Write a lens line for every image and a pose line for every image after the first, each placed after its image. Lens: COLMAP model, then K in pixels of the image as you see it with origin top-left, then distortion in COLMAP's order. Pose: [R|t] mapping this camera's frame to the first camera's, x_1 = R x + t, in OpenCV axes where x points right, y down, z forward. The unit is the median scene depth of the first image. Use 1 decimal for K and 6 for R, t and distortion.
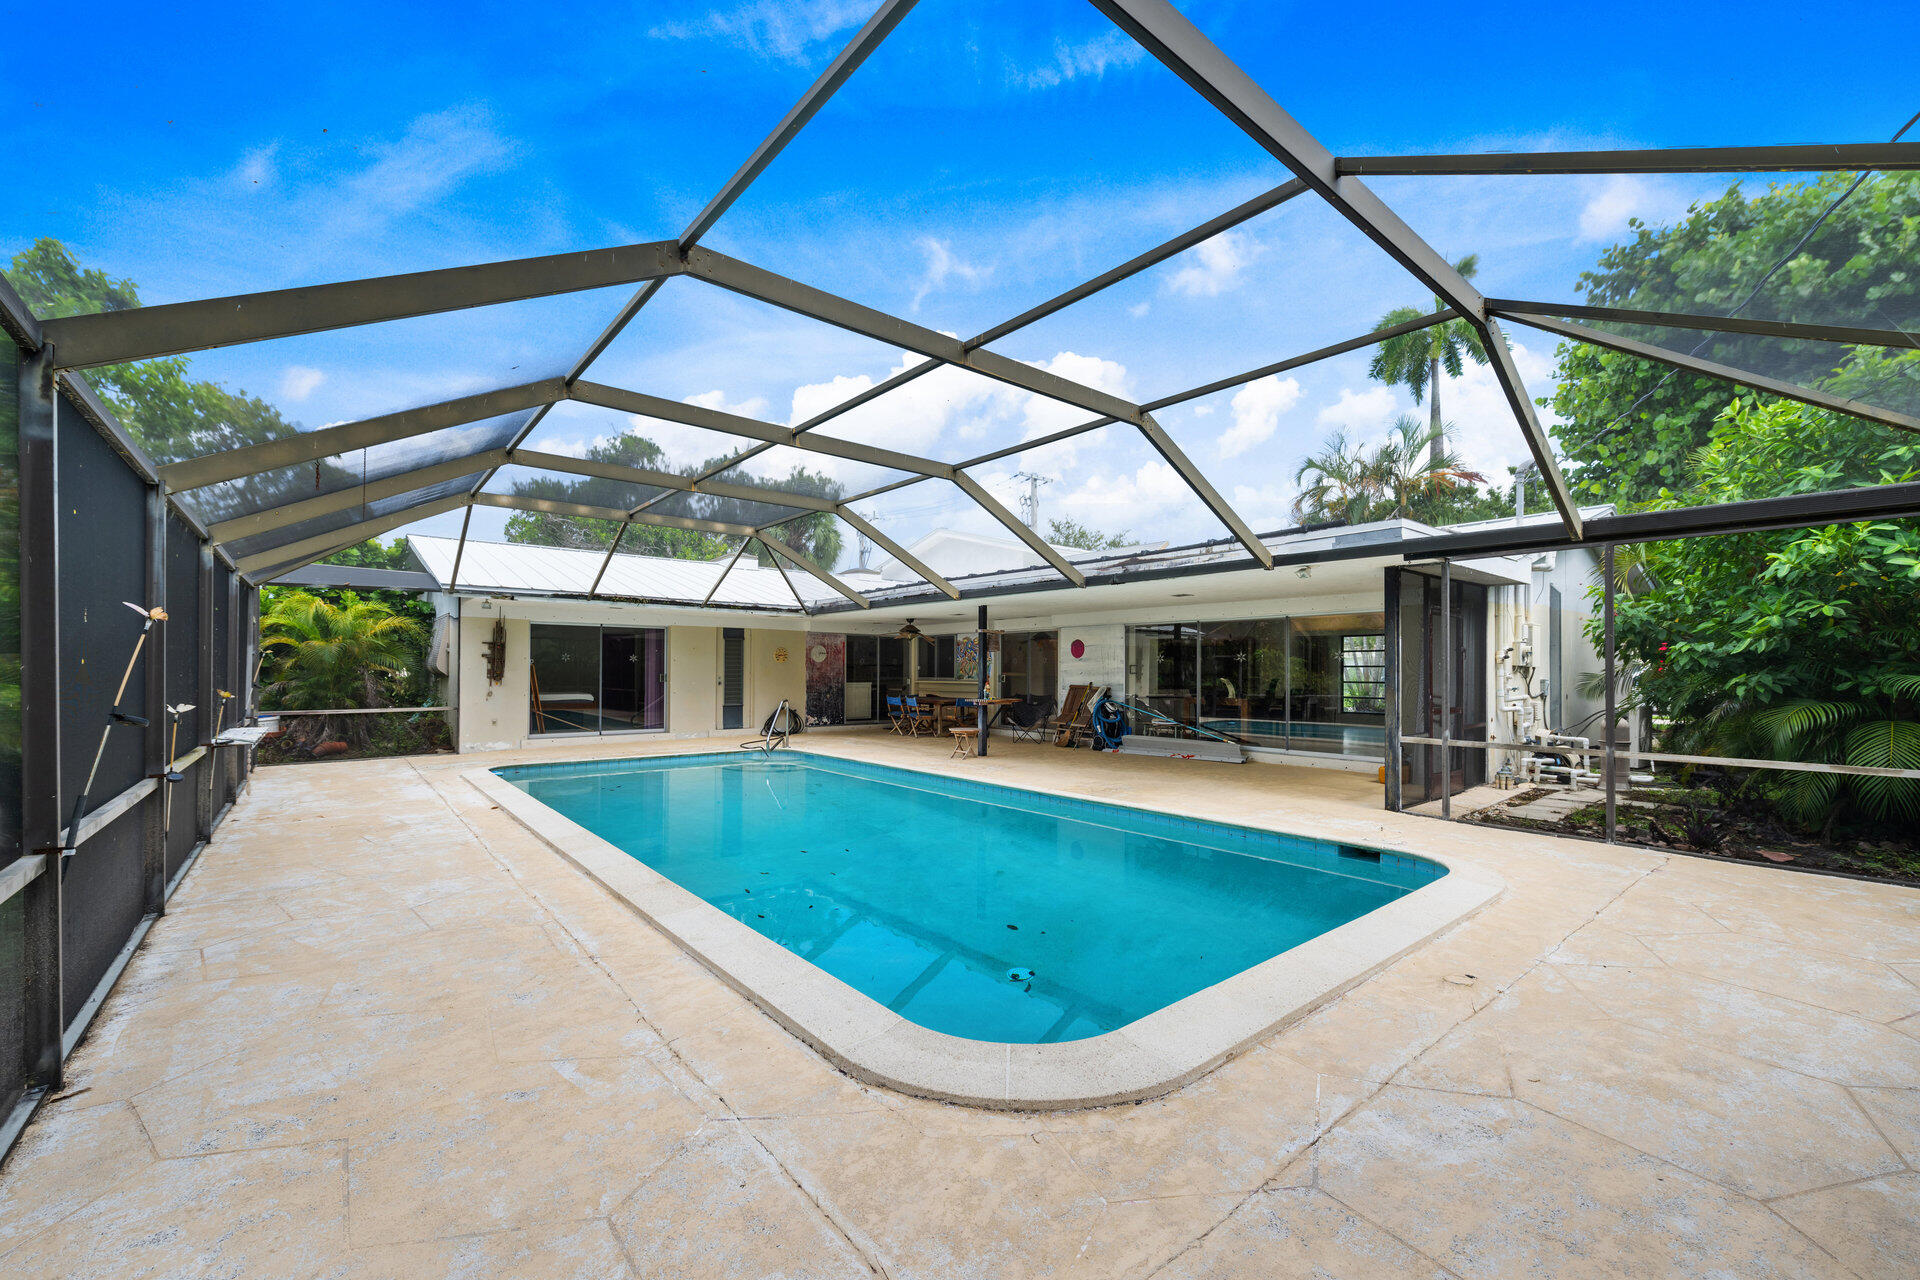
lens RADIAL K [[763.3, 0, 952.0], [0, 763.3, 658.4], [0, 0, 1]] dist [-0.002237, -0.000233]
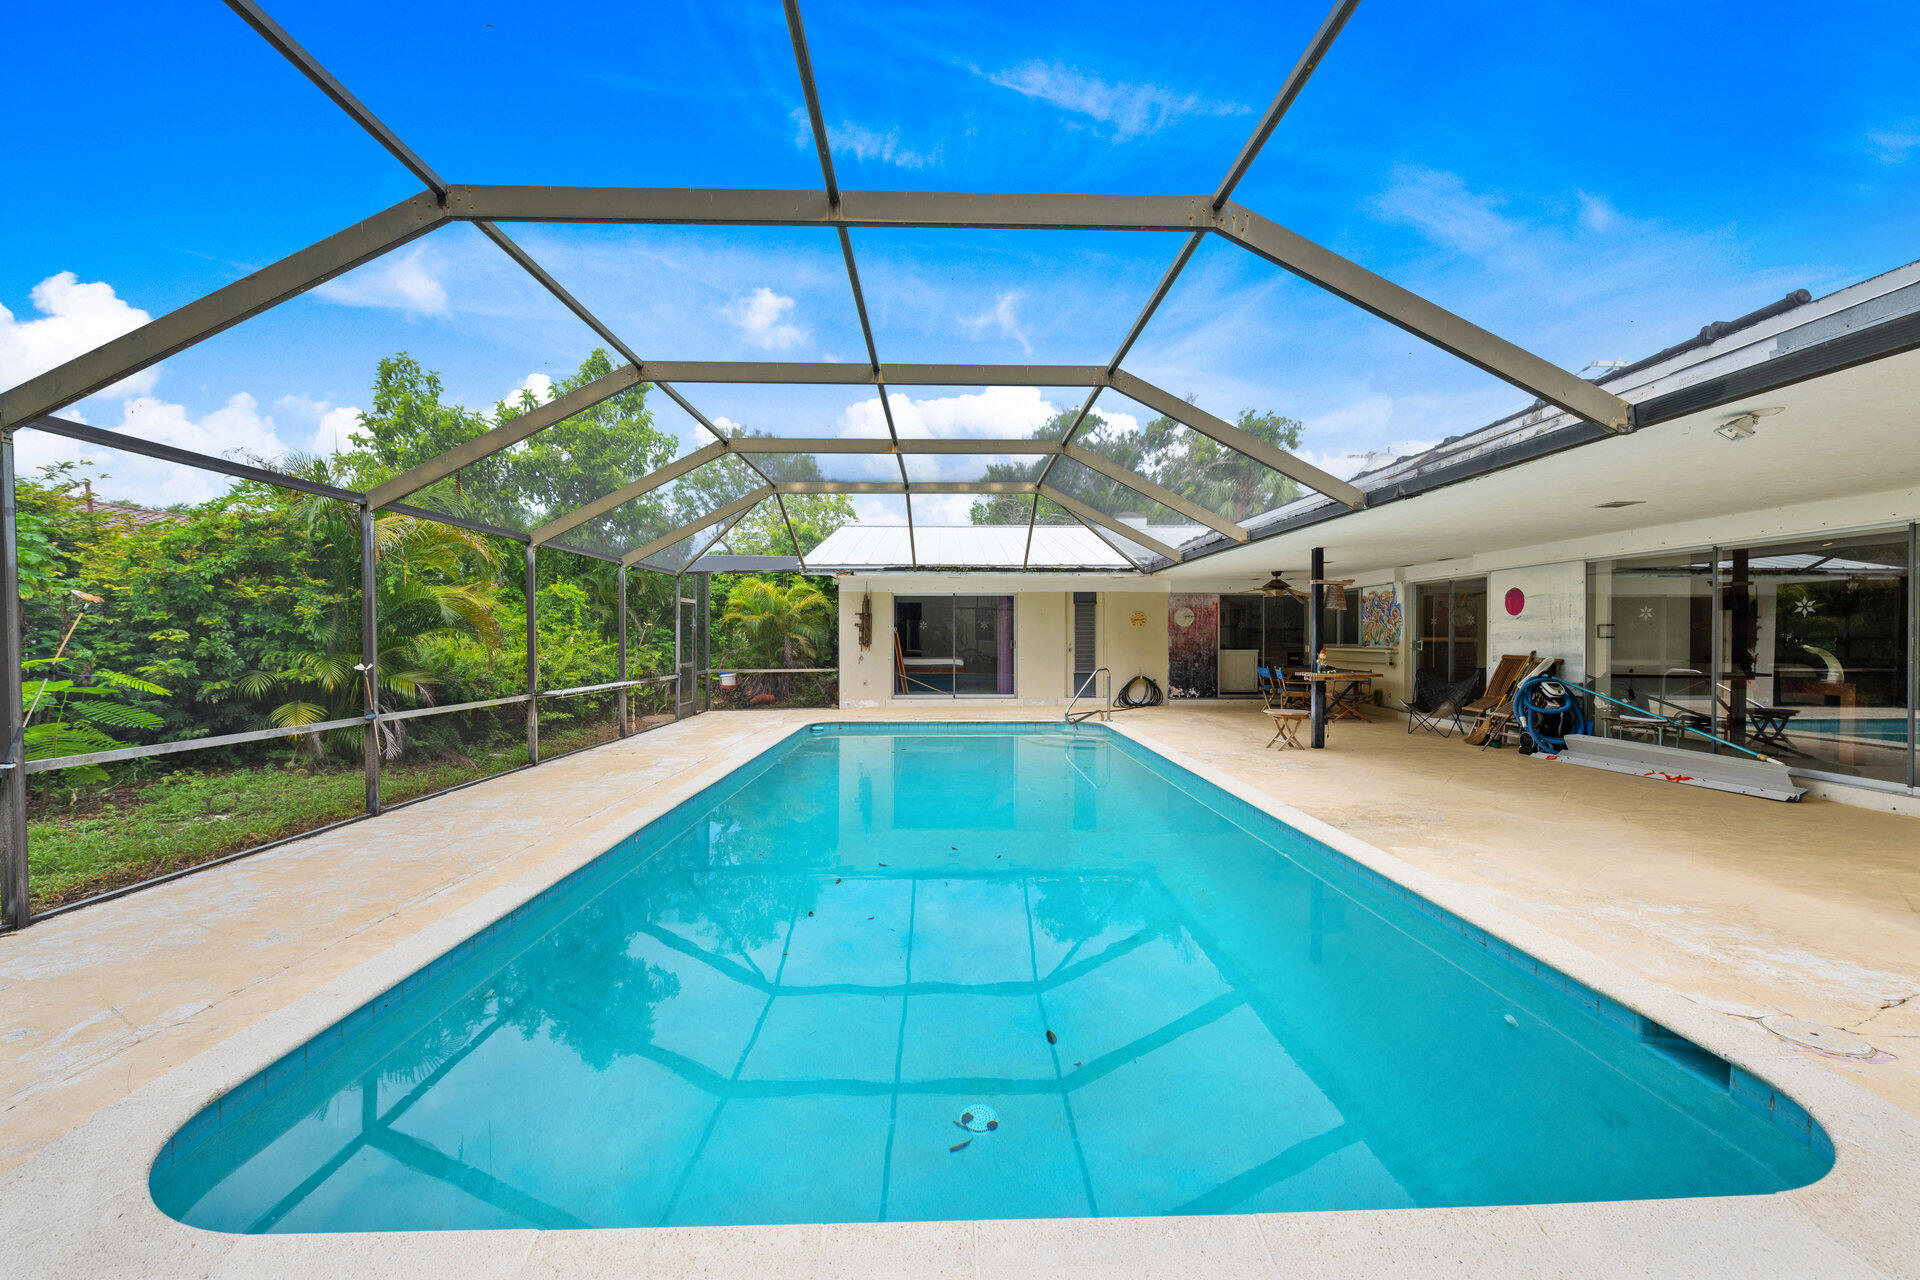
lens RADIAL K [[763.3, 0, 964.2], [0, 763.3, 644.0], [0, 0, 1]] dist [-0.002237, -0.000233]
pose [[0.791507, 0.000329, -0.611160, 0.207513], [0.015291, 0.999676, 0.020341, 0.004050], [0.610968, -0.025445, 0.791246, 0.178163]]
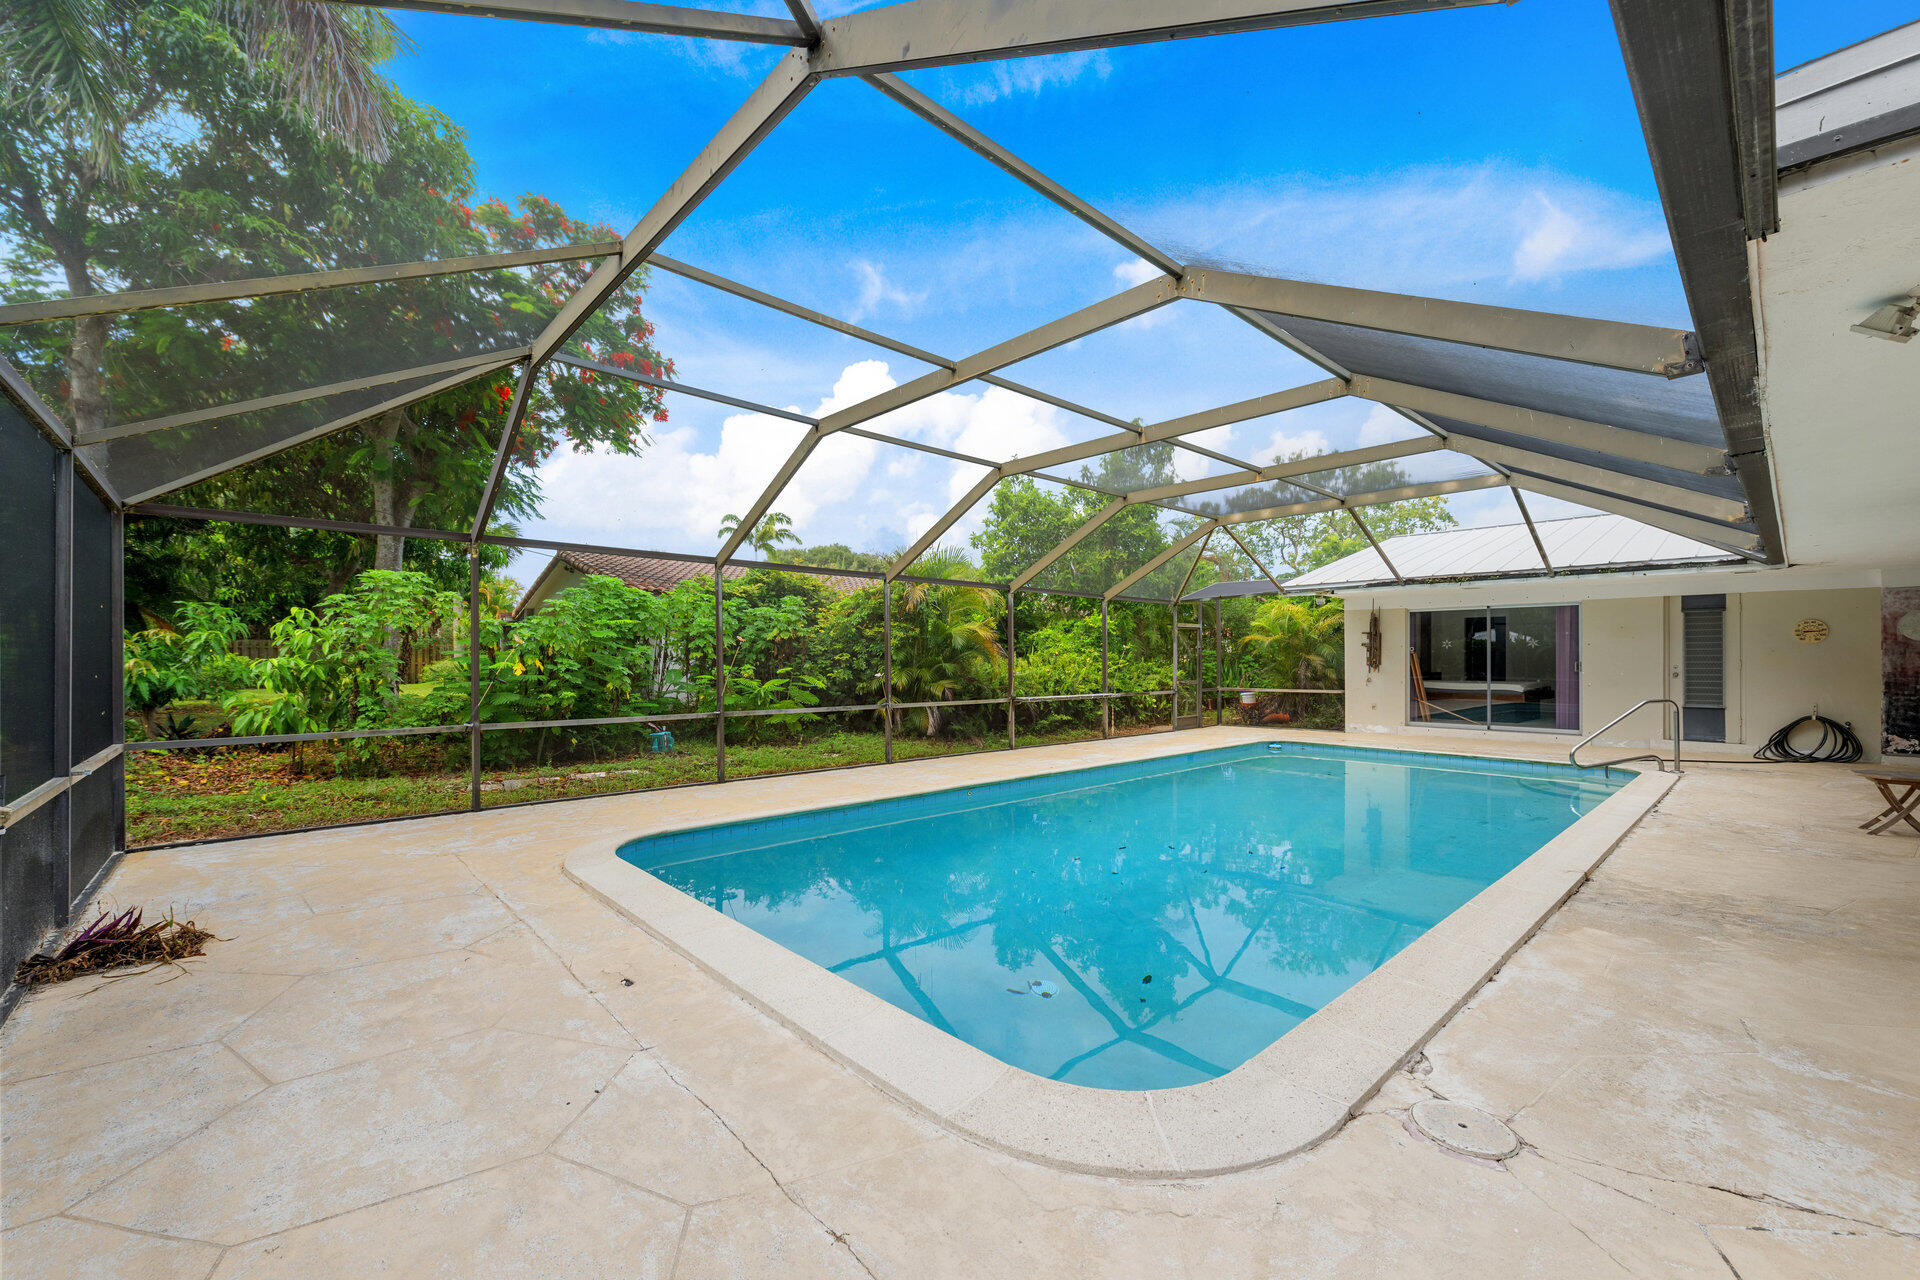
lens RADIAL K [[763.3, 0, 966.6], [0, 763.3, 651.9], [0, 0, 1]] dist [-0.002237, -0.000233]
pose [[0.066410, -0.013411, -0.997702, 0.413390], [0.018611, 0.999752, -0.012200, 0.008898], [0.997619, -0.017758, 0.066643, 0.342686]]
